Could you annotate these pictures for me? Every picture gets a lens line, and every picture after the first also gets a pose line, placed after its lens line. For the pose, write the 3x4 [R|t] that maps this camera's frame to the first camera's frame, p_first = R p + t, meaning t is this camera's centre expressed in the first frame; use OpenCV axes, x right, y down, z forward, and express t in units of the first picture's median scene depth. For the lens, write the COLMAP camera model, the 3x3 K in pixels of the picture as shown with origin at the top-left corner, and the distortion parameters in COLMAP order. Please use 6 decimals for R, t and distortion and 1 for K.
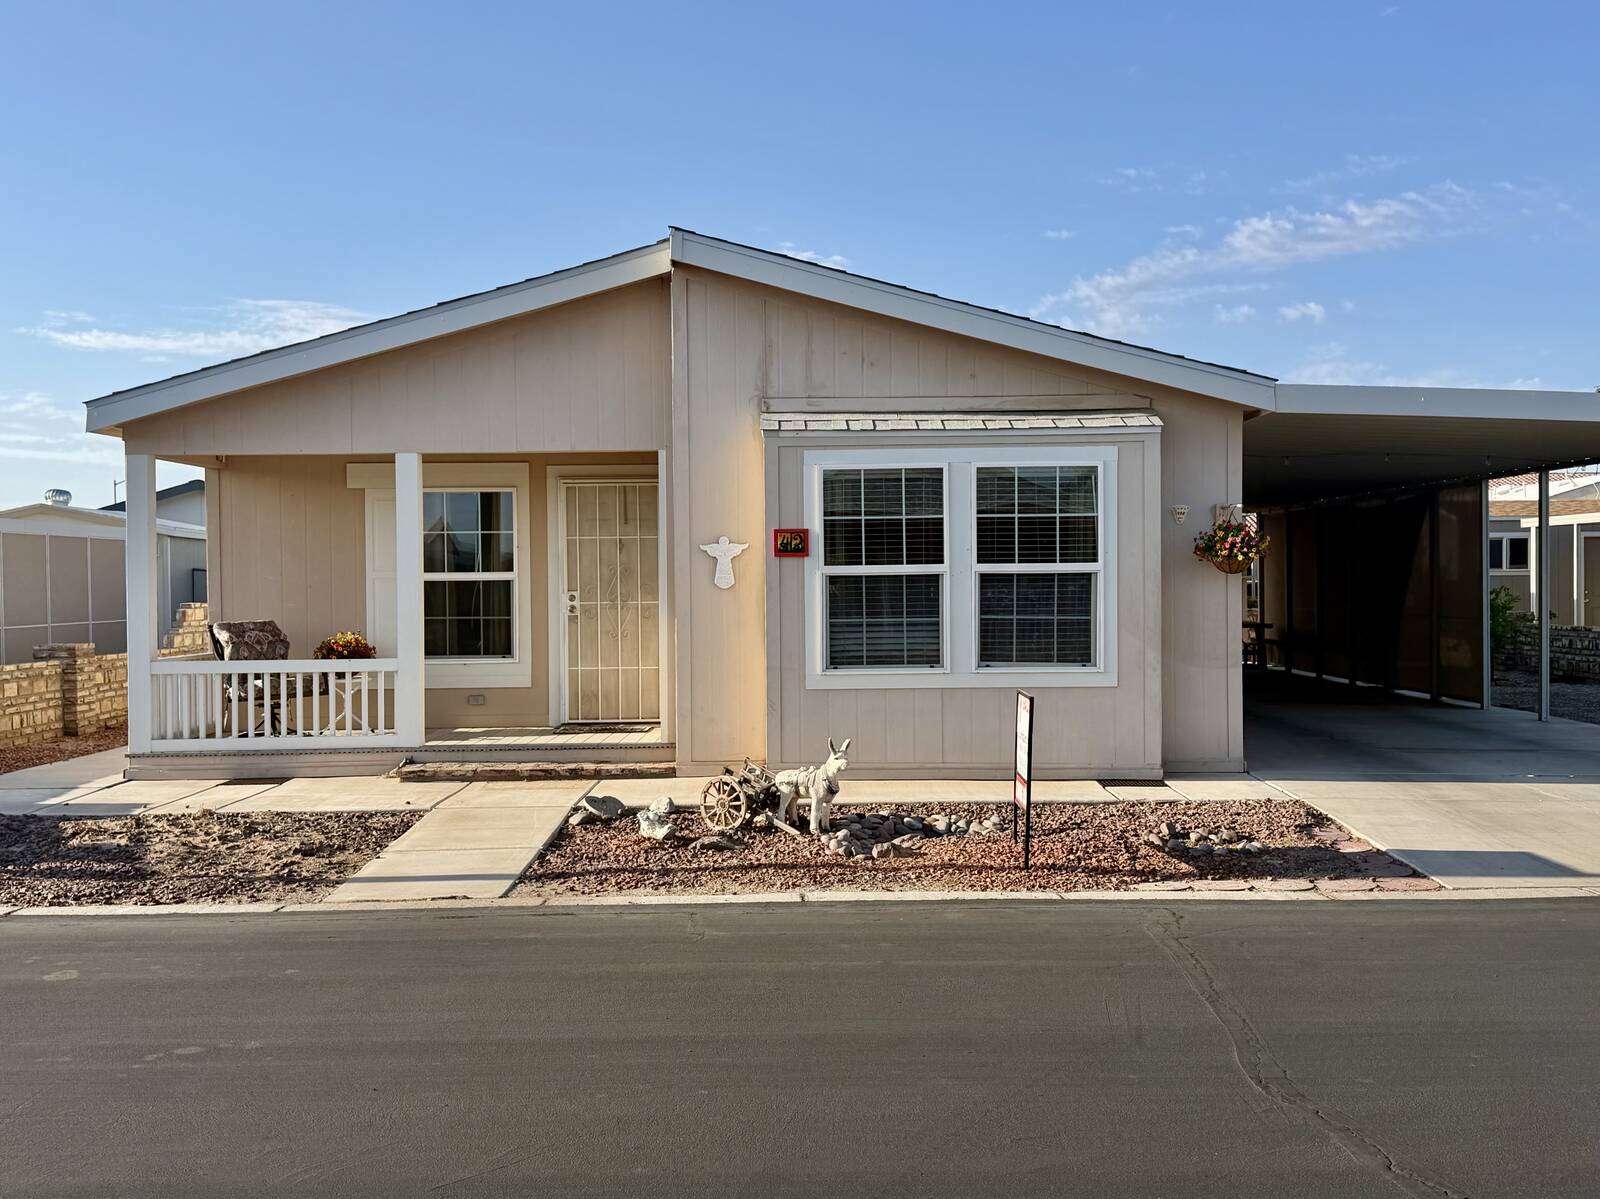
lens RADIAL K [[1530.3, 0, 800.0], [0, 1530.3, 599.5], [0, 0, 1]] dist [0.133445, -0.244712]
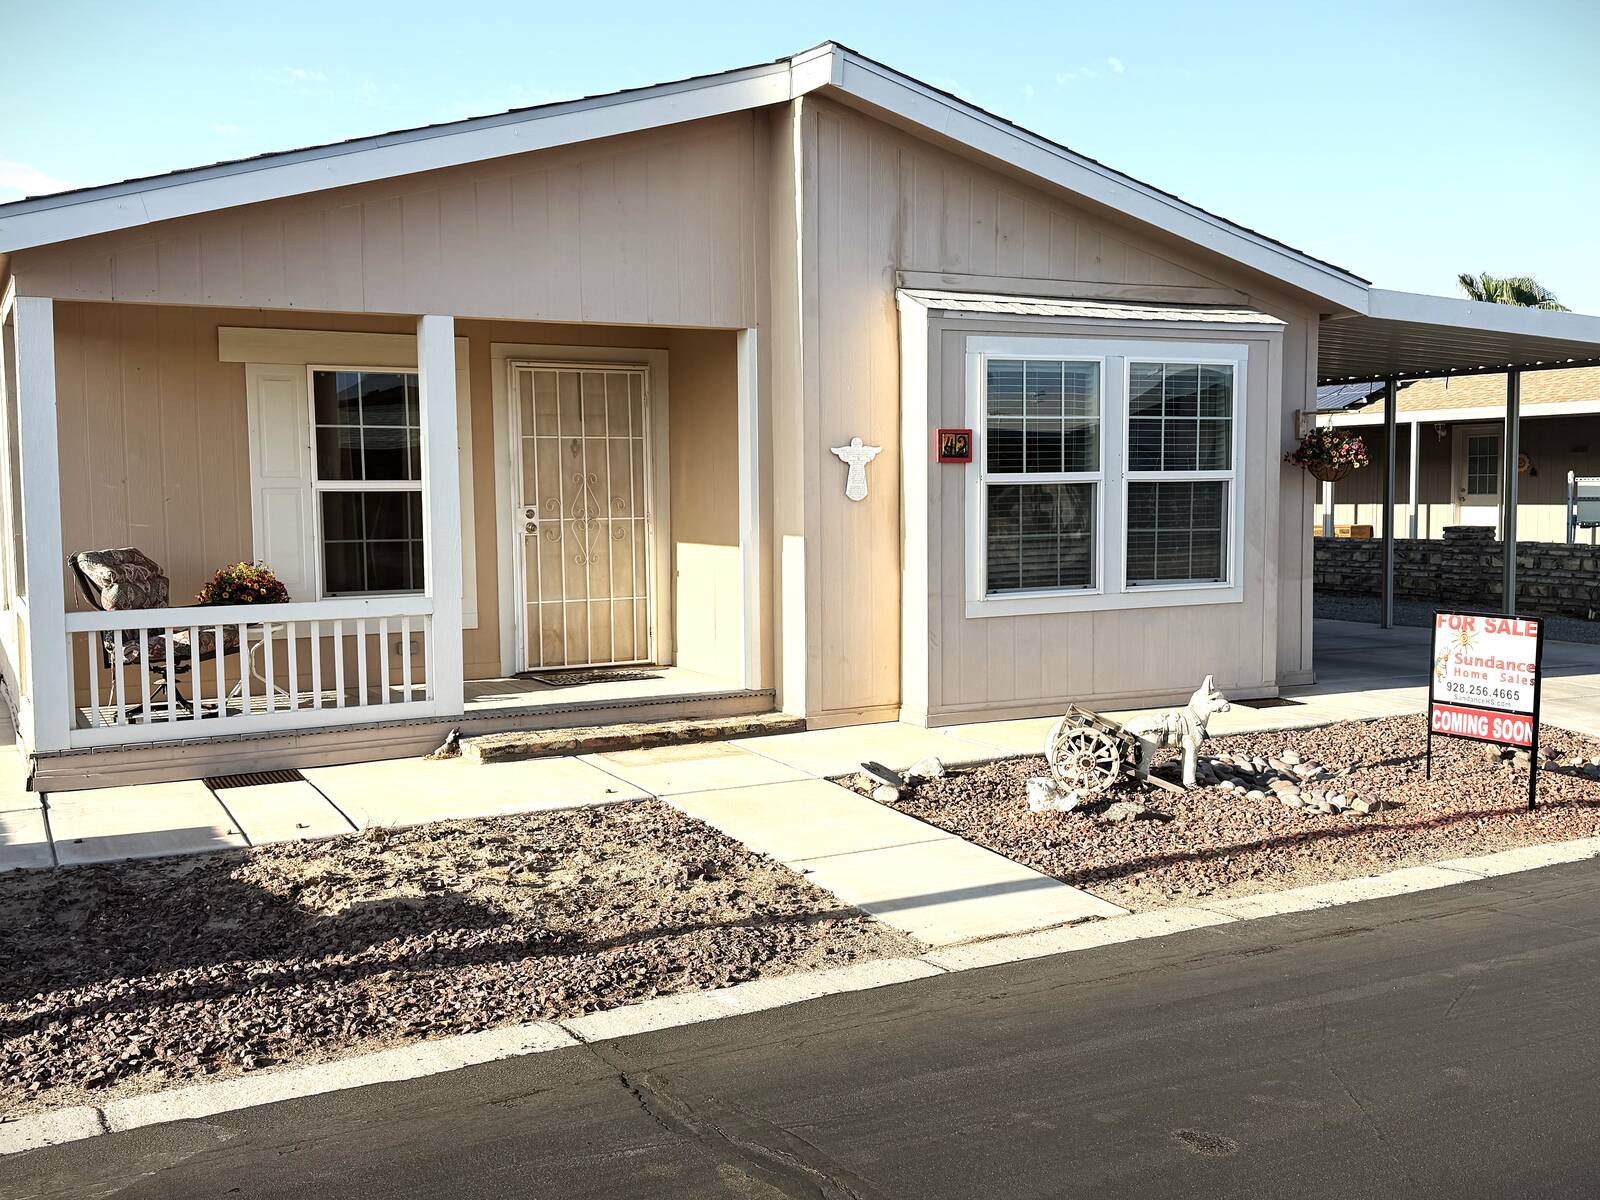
lens RADIAL K [[1530.3, 0, 800.0], [0, 1530.3, 600.0], [0, 0, 1]] dist [0.133445, -0.244712]
pose [[0.893092, -0.034019, 0.448587, -0.460570], [0.008130, 0.998194, 0.059515, -0.003249], [-0.449801, -0.049505, 0.891756, 0.278721]]
